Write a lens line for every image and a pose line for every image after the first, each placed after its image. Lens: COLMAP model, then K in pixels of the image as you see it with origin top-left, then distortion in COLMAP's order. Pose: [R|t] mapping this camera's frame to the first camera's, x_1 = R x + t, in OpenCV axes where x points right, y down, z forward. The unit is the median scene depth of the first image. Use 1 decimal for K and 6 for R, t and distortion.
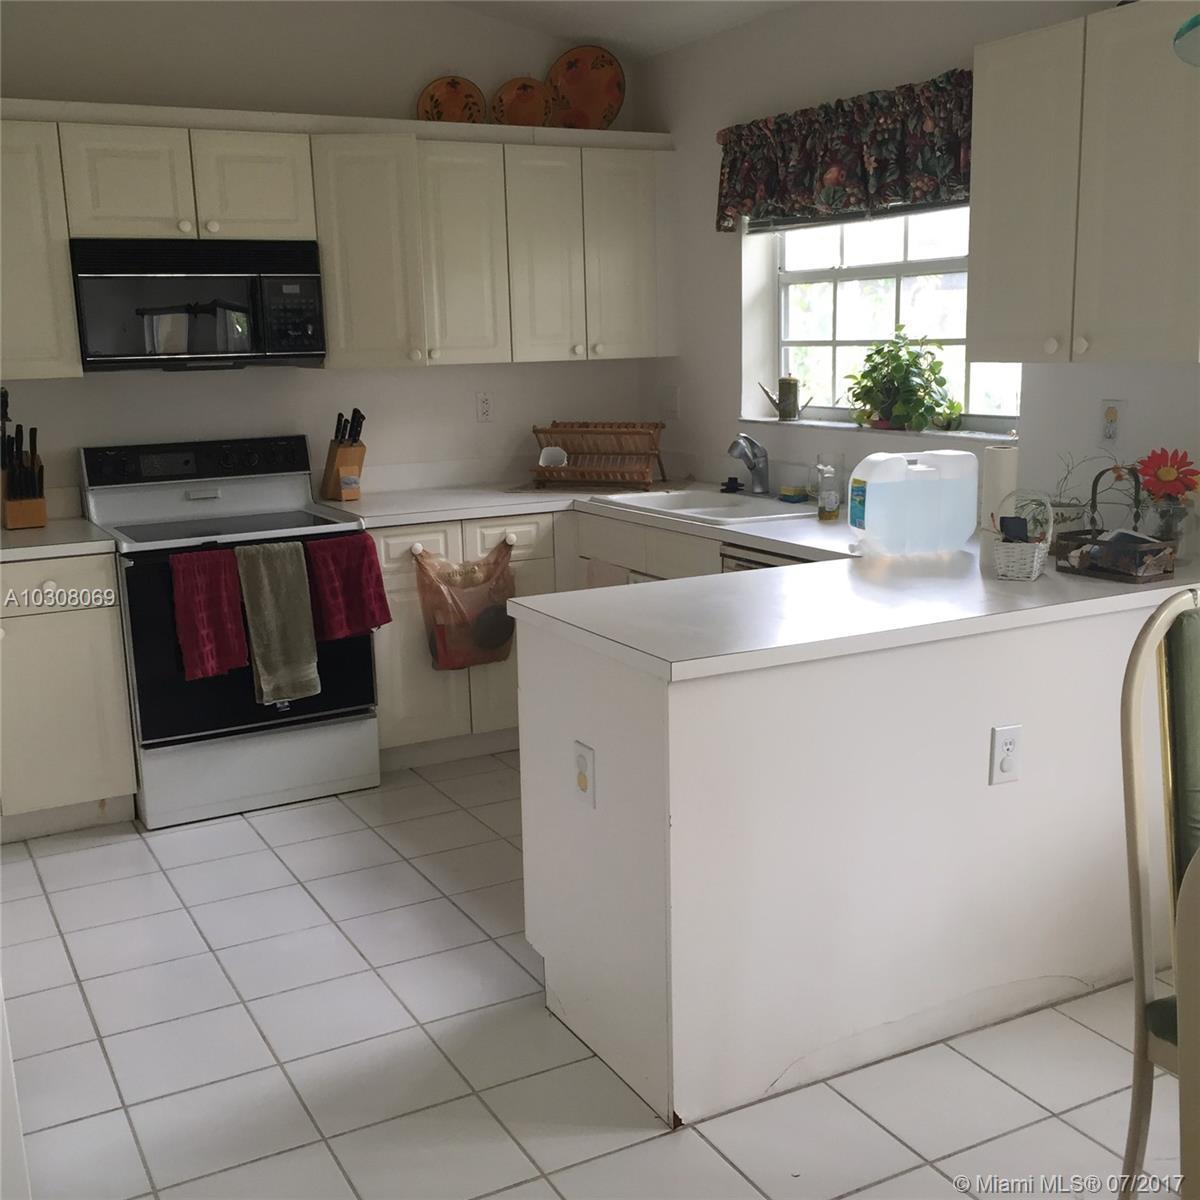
lens RADIAL K [[1366.5, 0, 600.0], [0, 1366.5, 600.0], [0, 0, 1]] dist [0.047636, -0.042507]
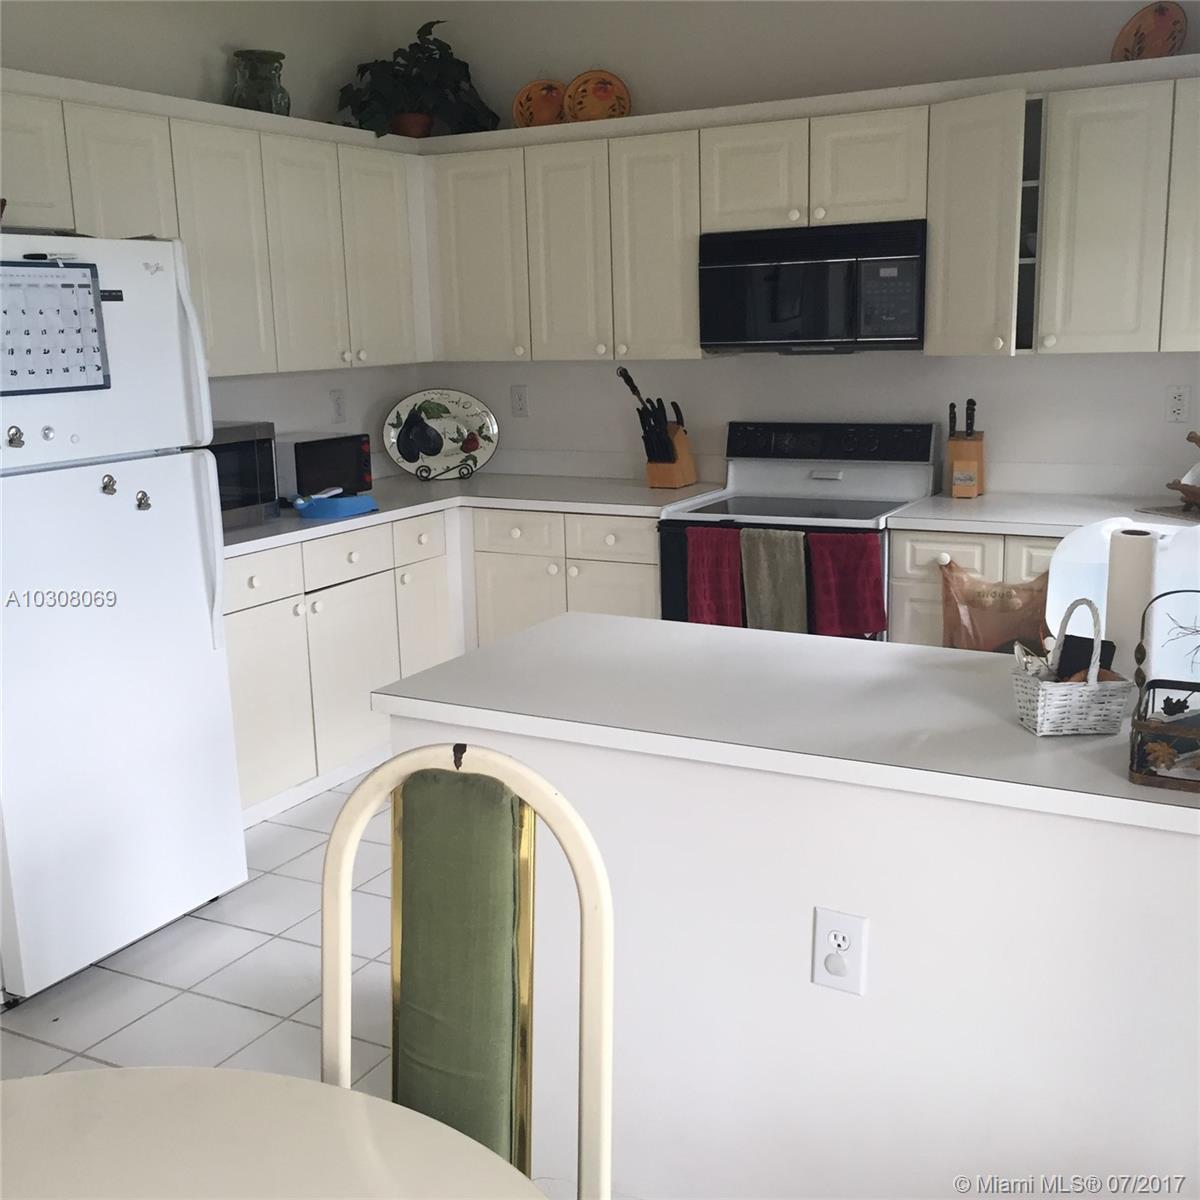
lens RADIAL K [[1366.5, 0, 600.0], [0, 1366.5, 600.0], [0, 0, 1]] dist [0.047636, -0.042507]
pose [[0.541955, 0.180522, -0.820790, 0.499405], [-0.149239, 0.981808, 0.117396, -0.084509], [0.827051, 0.058870, 0.559036, 0.311334]]
